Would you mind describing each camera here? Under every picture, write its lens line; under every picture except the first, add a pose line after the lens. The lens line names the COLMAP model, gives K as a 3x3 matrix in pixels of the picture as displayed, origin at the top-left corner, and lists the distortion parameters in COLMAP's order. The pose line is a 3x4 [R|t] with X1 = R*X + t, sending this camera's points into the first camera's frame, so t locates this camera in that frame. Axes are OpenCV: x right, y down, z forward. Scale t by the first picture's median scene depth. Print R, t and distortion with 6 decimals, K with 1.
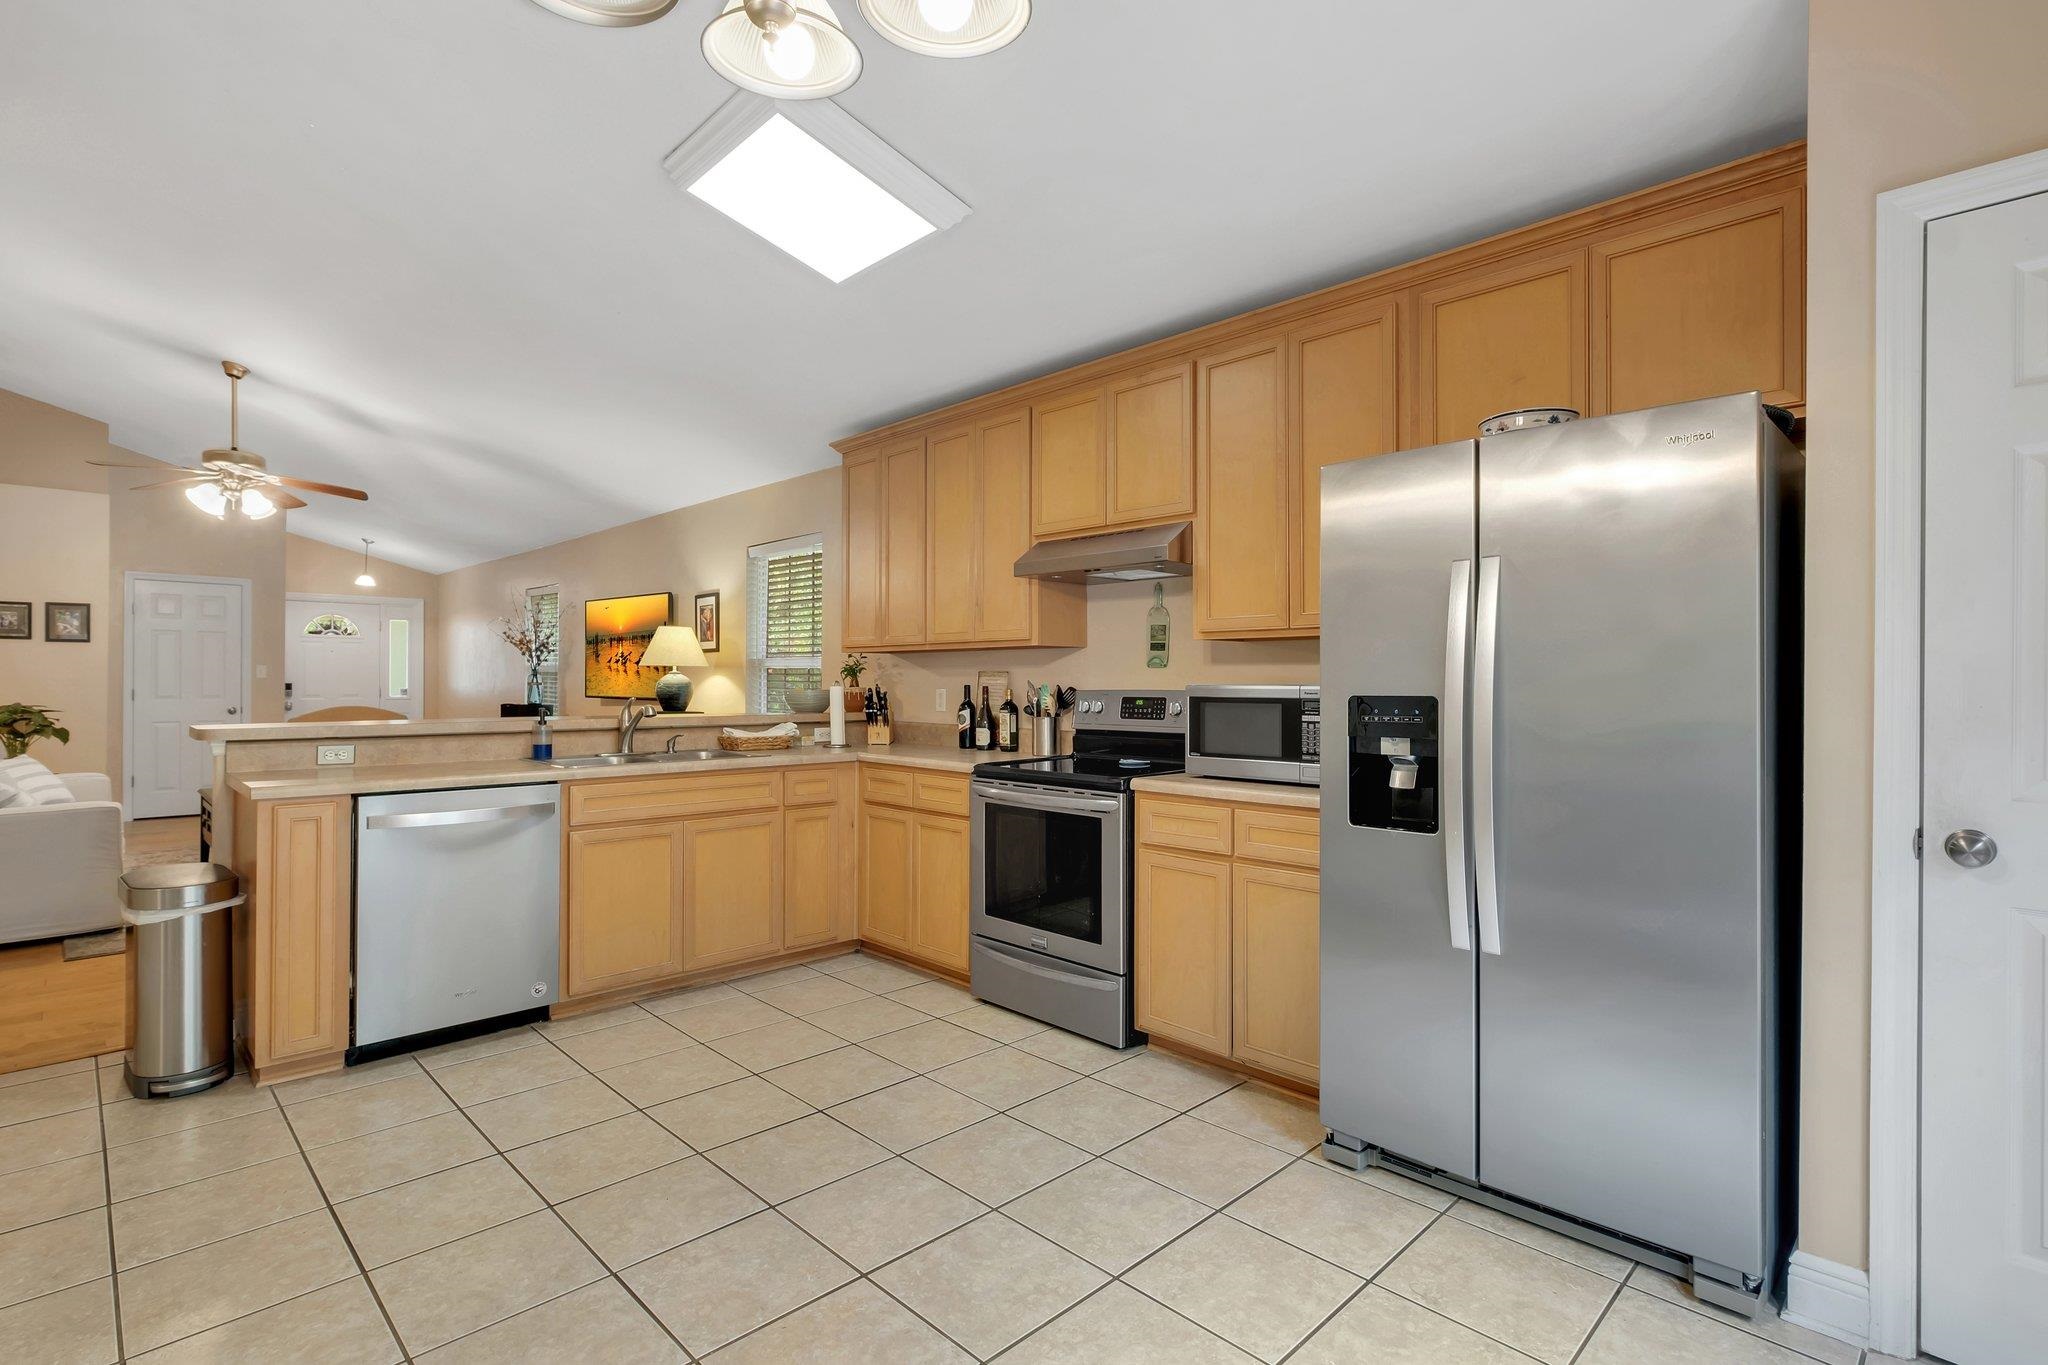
lens RADIAL K [[977.9, 0, 1024.0], [0, 977.9, 682.5], [0, 0, 1]] dist [-0.002135, 0.000482]
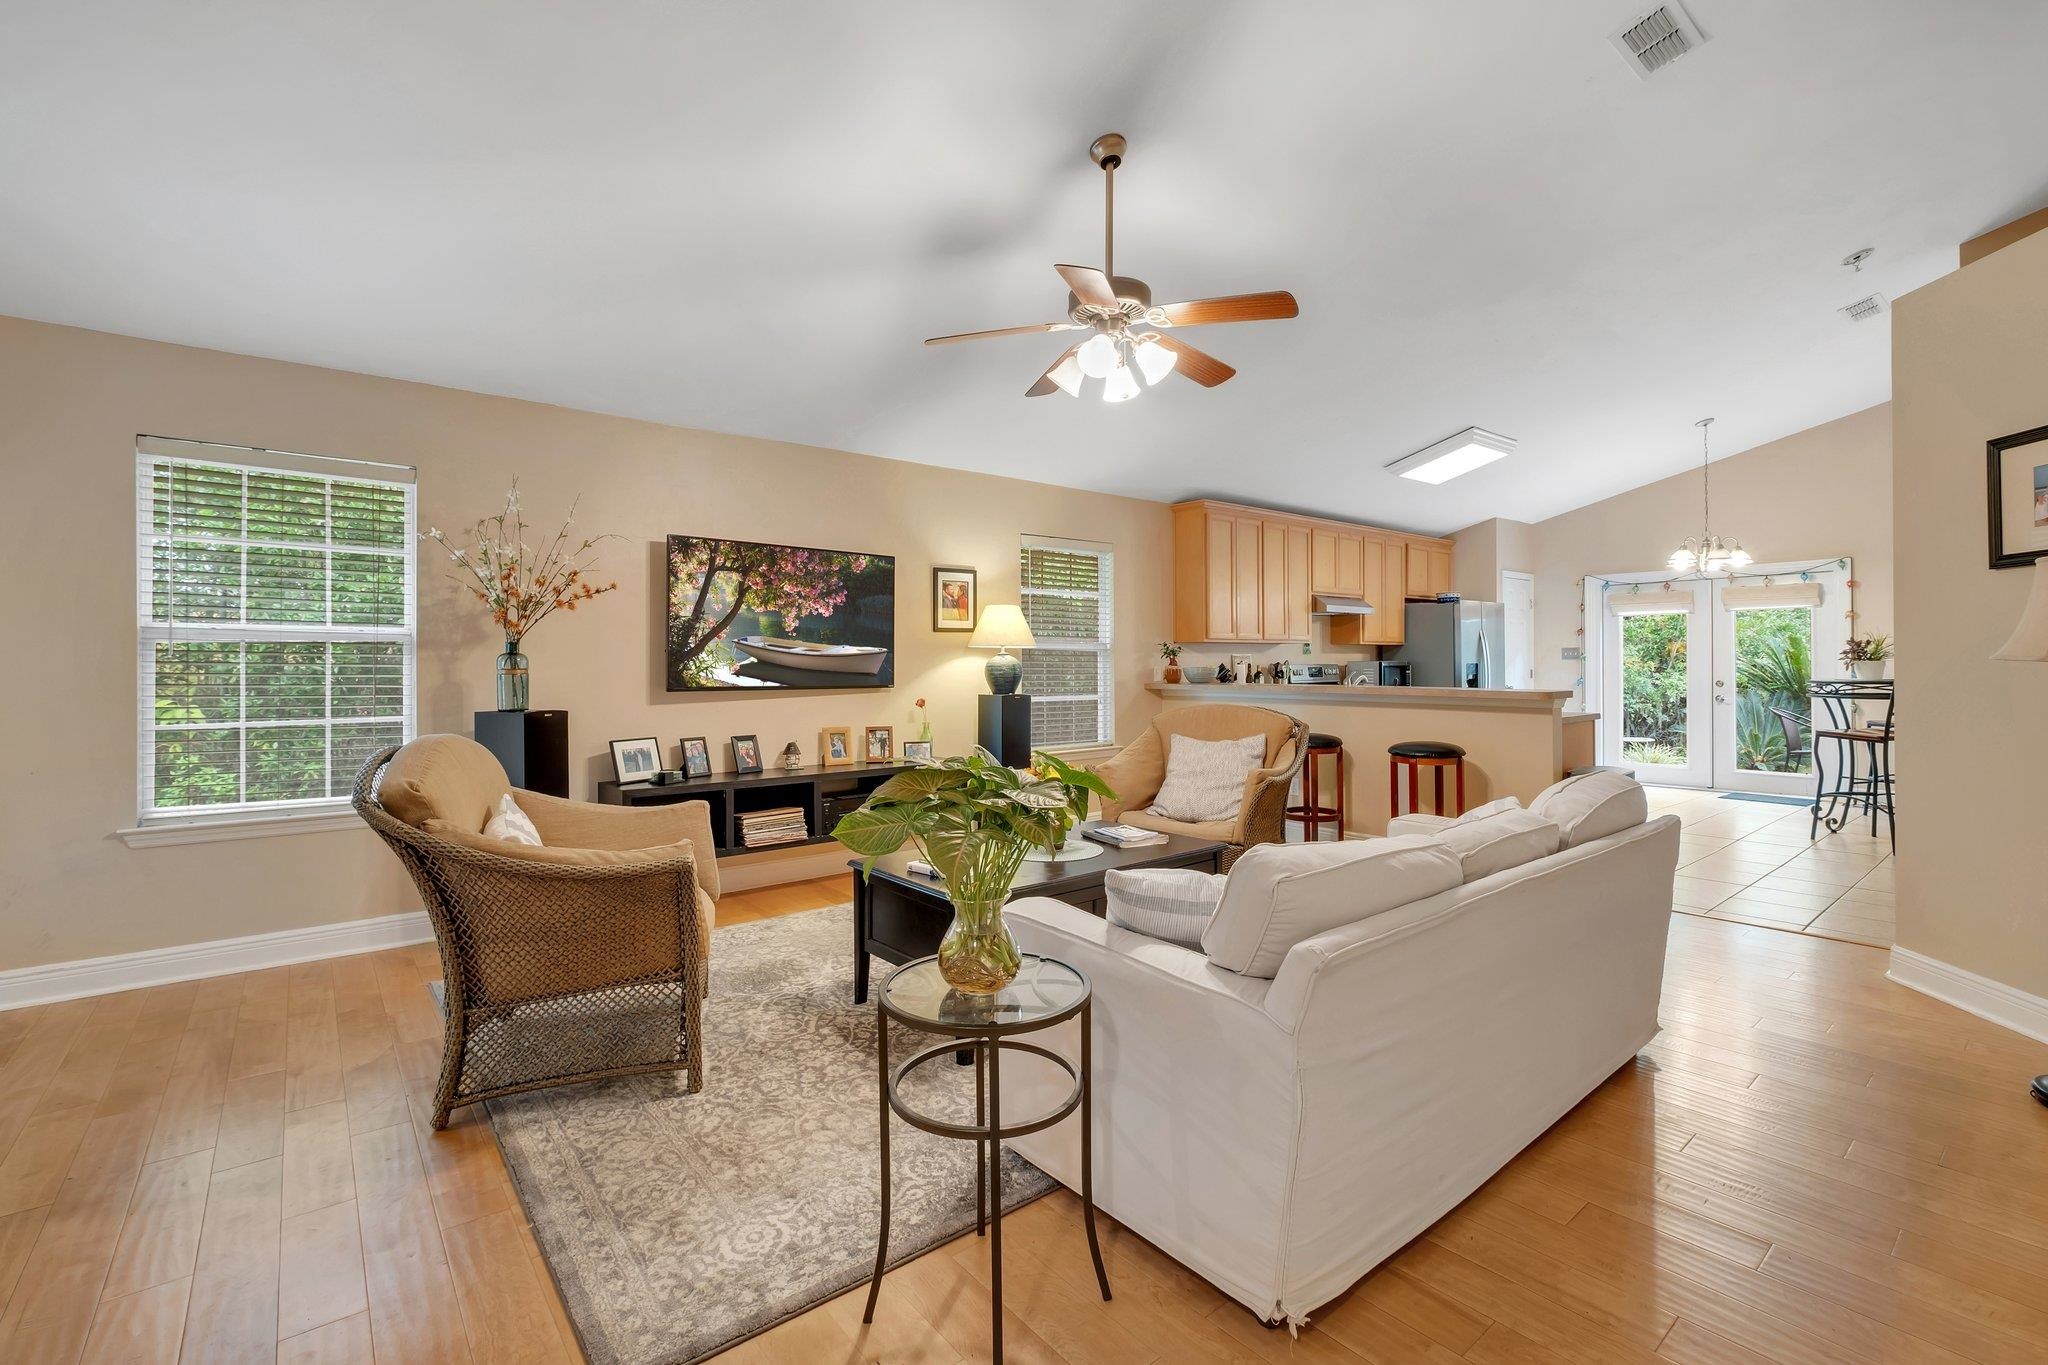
lens RADIAL K [[901.4, 0, 1029.8], [0, 901.4, 654.5], [0, 0, 1]] dist [-0.001065, -0.000354]
pose [[0.091324, 0.002970, 0.995817, -1.876561], [0.004985, 0.999982, -0.003439, -0.009671], [-0.995809, 0.005278, 0.091307, 1.362428]]
